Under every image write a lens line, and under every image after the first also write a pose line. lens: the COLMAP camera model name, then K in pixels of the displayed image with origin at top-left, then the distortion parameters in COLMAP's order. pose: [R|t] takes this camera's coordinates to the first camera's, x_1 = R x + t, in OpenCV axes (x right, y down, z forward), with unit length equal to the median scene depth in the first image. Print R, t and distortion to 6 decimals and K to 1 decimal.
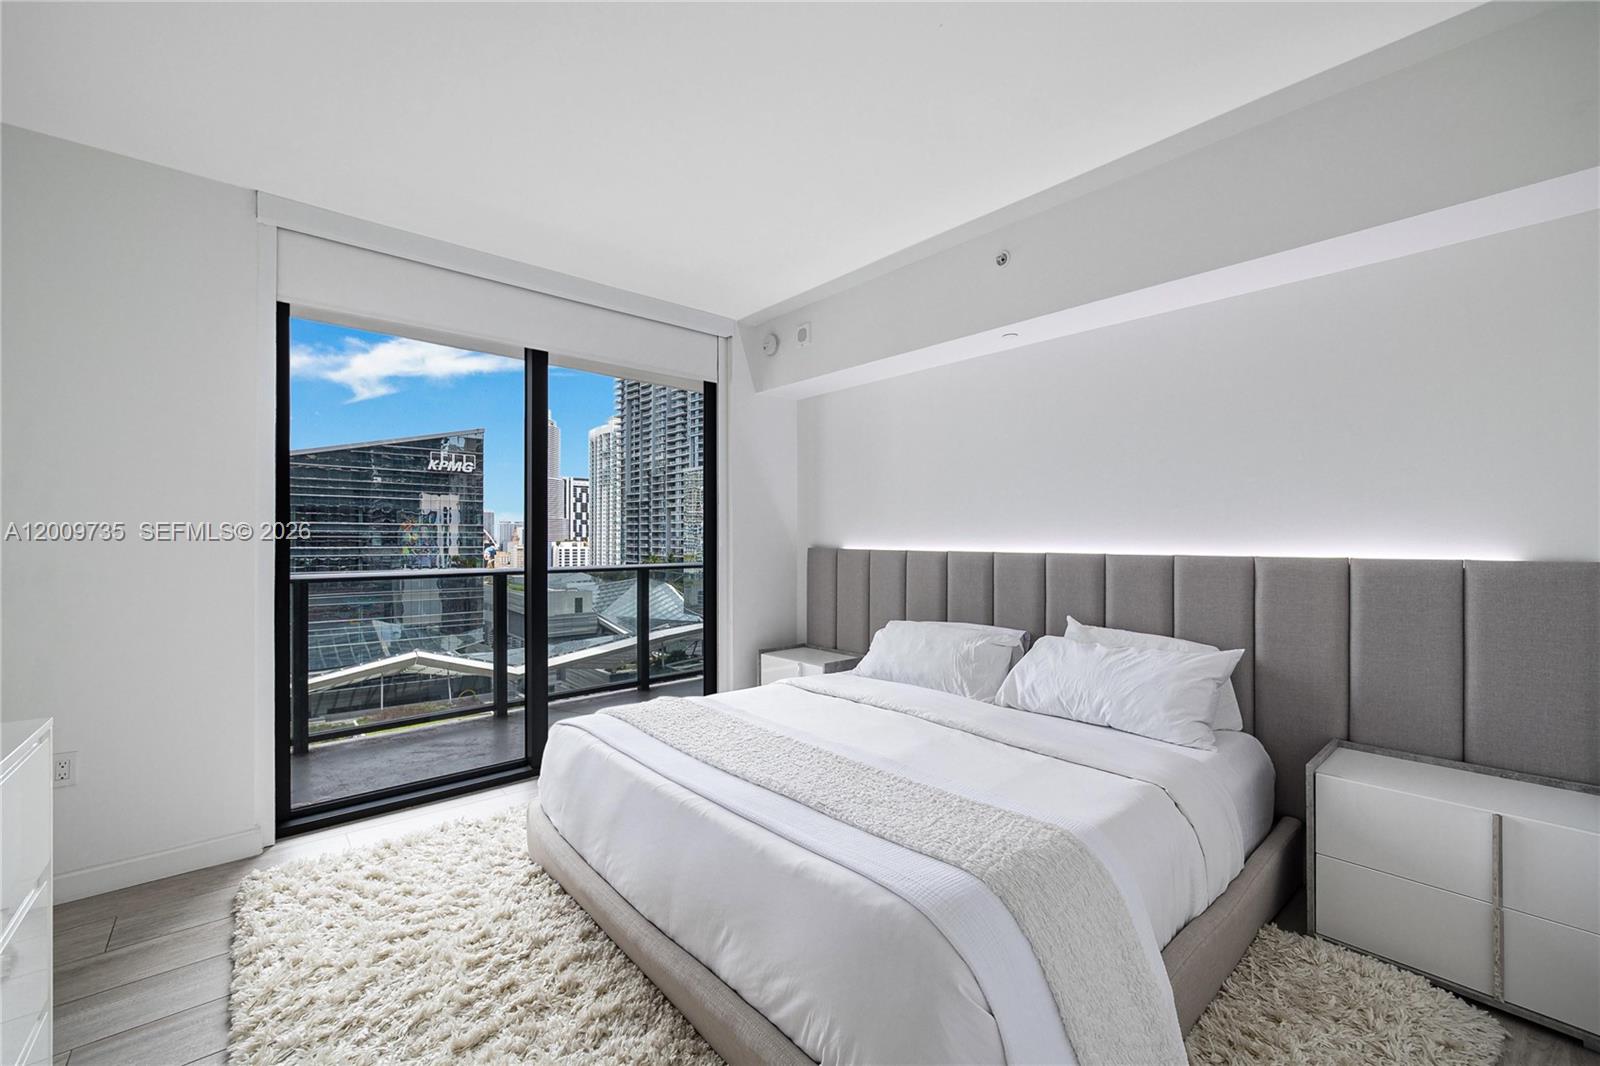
lens RADIAL K [[644.1, 0, 800.0], [0, 644.1, 533.0], [0, 0, 1]] dist [-0.000935, -0.000059]
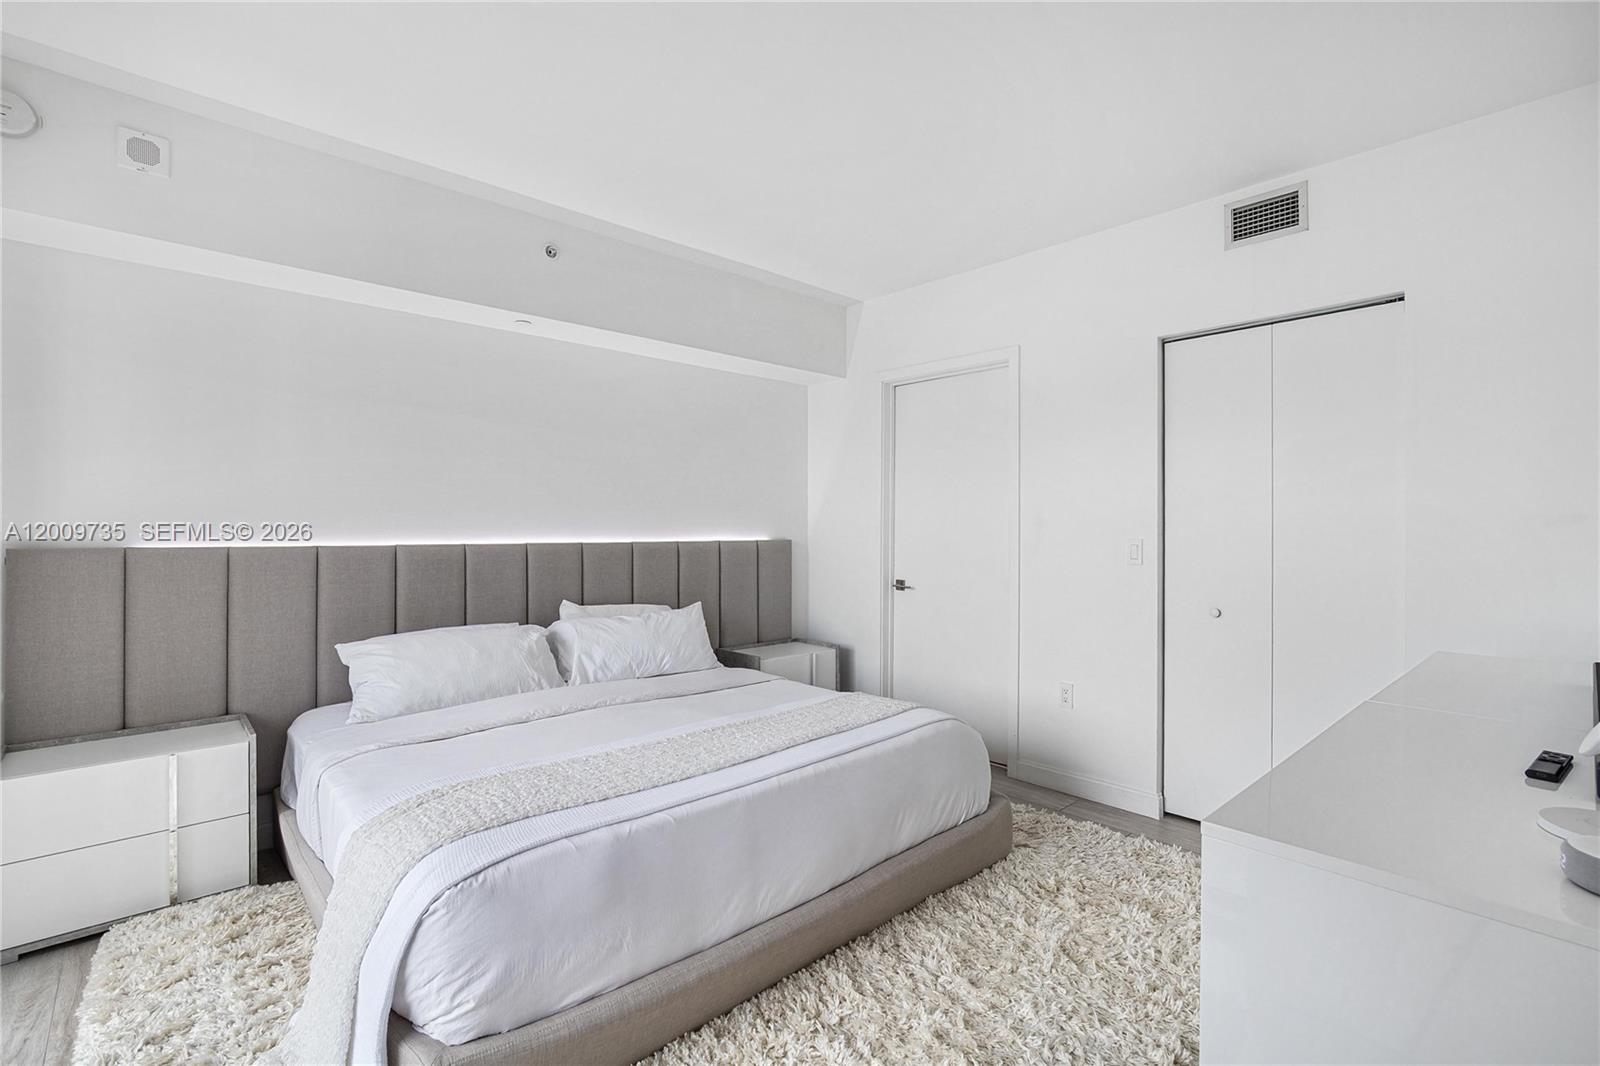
lens RADIAL K [[711.5, 0, 800.0], [0, 711.5, 533.0], [0, 0, 1]] dist [-0.002010, 0.000103]
pose [[-0.001862, 0.004394, 0.999989, -0.807346], [0.000407, 0.999990, -0.004393, 0.020486], [-0.999998, 0.000399, -0.001864, 0.617317]]
